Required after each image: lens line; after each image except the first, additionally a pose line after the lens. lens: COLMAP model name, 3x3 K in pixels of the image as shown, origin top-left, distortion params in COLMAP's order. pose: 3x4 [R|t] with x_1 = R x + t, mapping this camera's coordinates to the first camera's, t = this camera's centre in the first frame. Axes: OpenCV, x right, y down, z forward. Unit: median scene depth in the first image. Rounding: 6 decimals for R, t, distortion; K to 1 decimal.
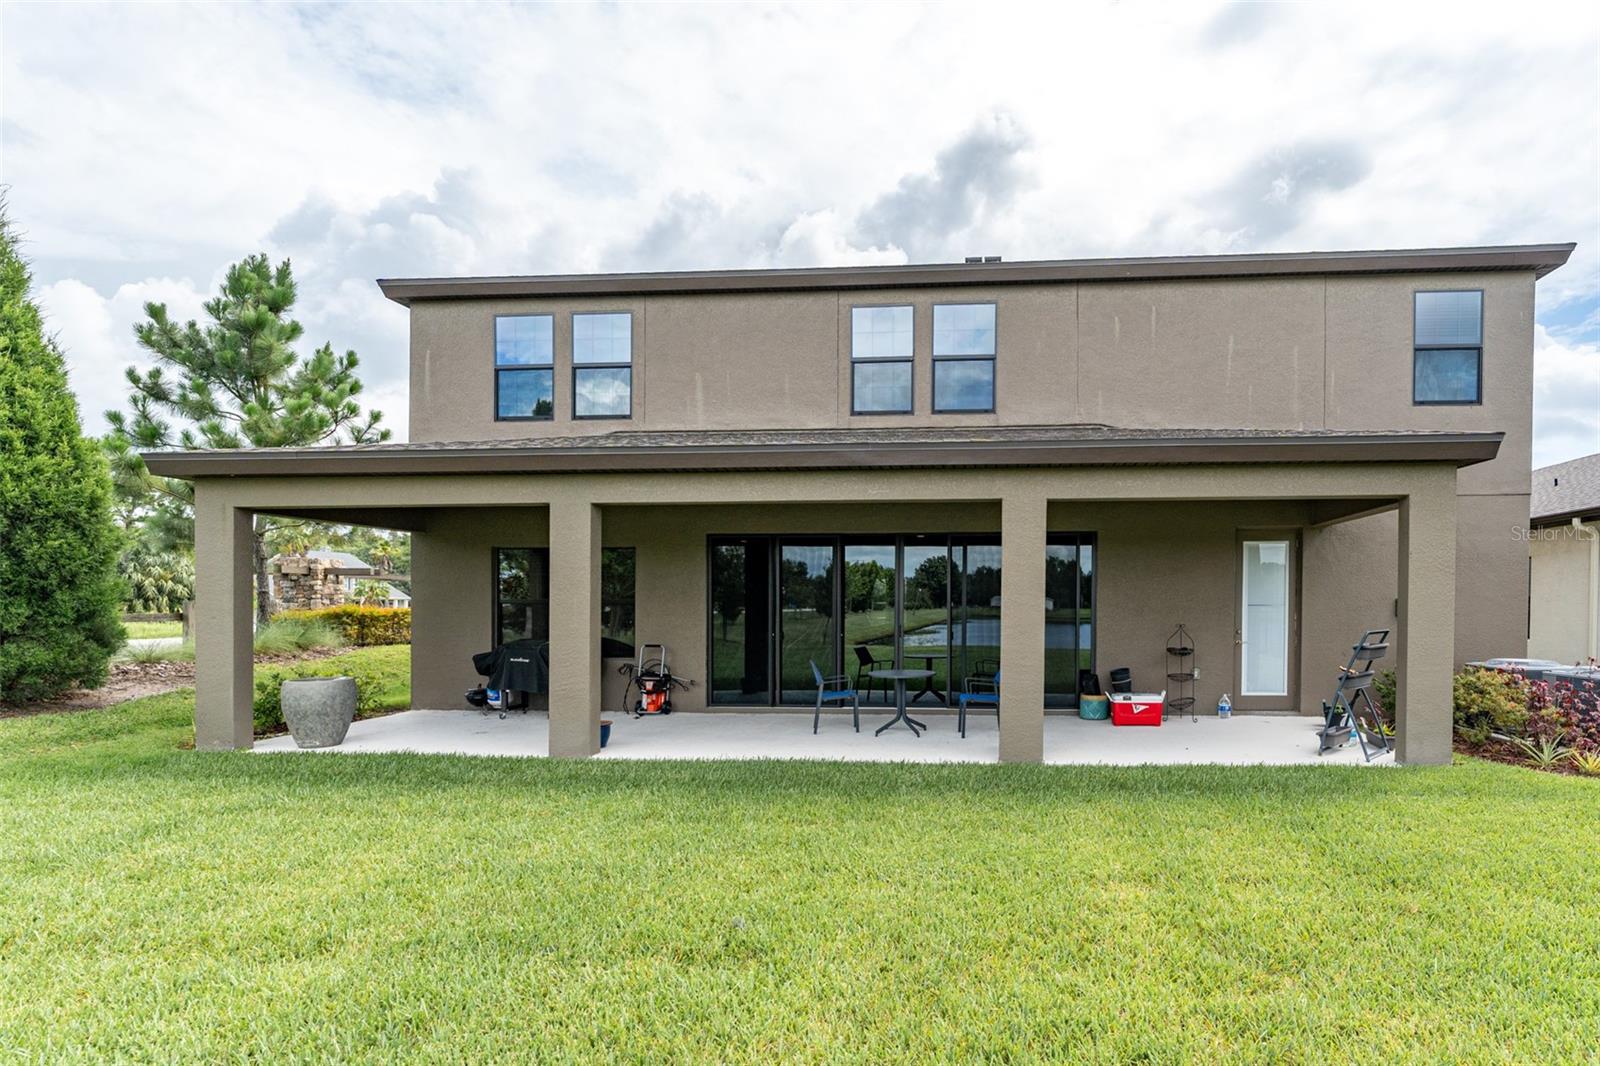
lens RADIAL K [[764.2, 0, 934.9], [0, 764.2, 603.5], [0, 0, 1]] dist [-0.014015, 0.001639]
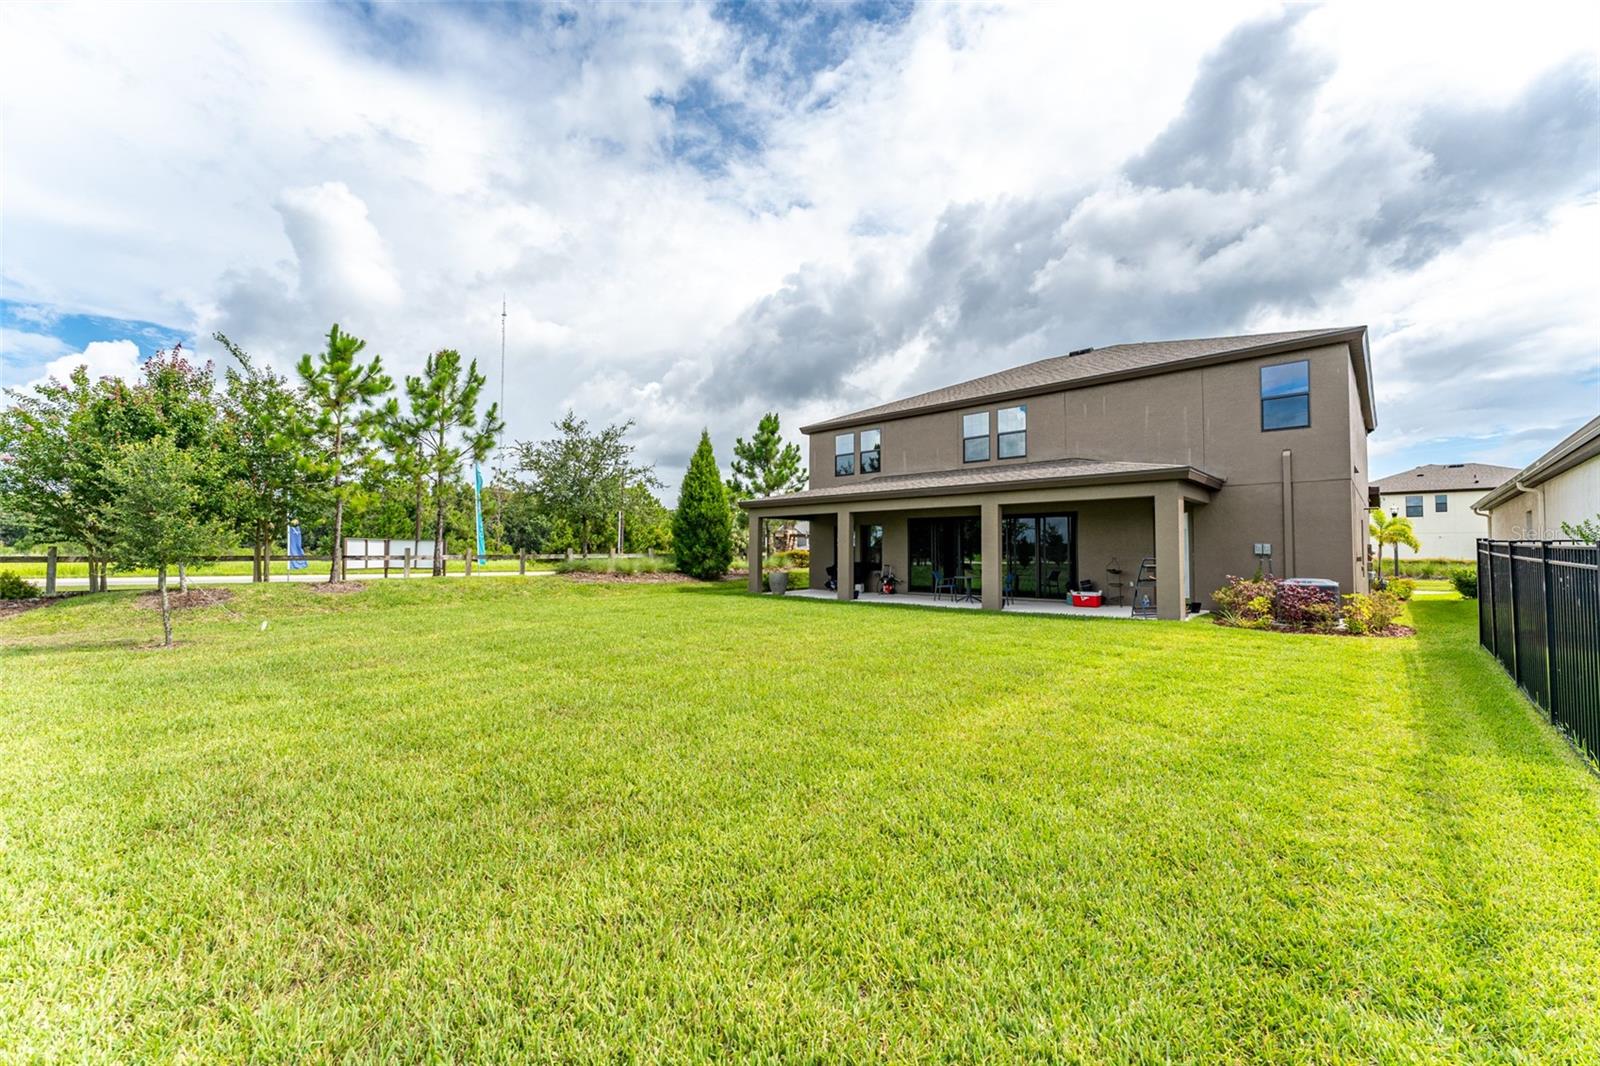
lens RADIAL K [[648.9, 0, 825.2], [0, 648.9, 516.2], [0, 0, 1]] dist [0.004775, 0.000382]
pose [[0.791082, -0.031016, -0.610923, 0.696383], [-0.007280, 0.998166, -0.060103, 0.023356], [0.611666, 0.051994, 0.789405, -0.710331]]
